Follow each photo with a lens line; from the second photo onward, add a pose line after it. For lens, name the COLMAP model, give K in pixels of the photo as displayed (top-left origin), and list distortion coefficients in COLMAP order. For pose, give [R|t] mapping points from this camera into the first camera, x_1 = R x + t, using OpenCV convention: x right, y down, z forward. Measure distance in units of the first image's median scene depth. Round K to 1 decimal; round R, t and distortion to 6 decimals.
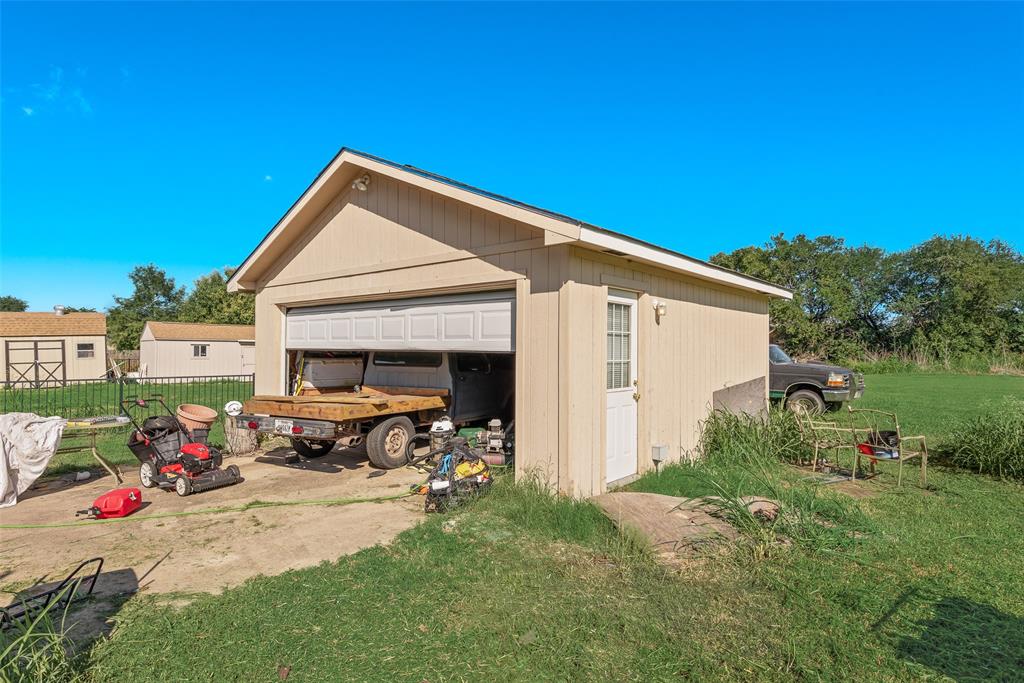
lens RADIAL K [[548.8, 0, 512.0], [0, 548.8, 341.5], [0, 0, 1]] dist [0.016463, -0.000606]
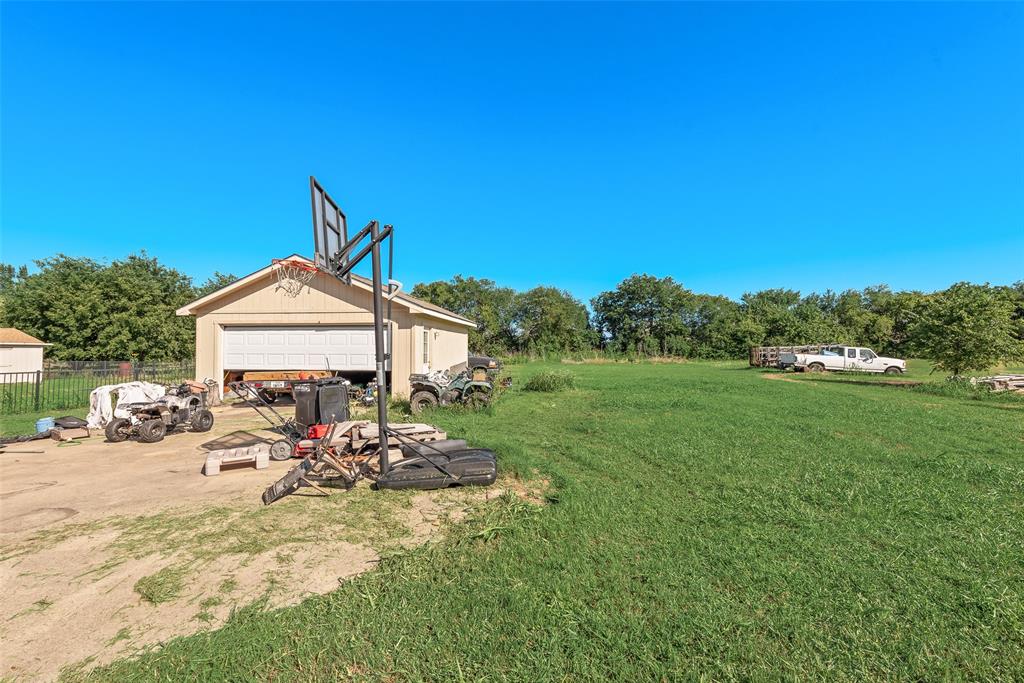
lens RADIAL K [[470.3, 0, 517.7], [0, 470.3, 342.3], [0, 0, 1]] dist [0.001319, 0.000270]
pose [[0.830245, 0.006707, 0.557358, -0.126643], [-0.003528, 0.999971, -0.006778, -0.000837], [-0.557387, 0.003661, 0.830244, -0.206245]]
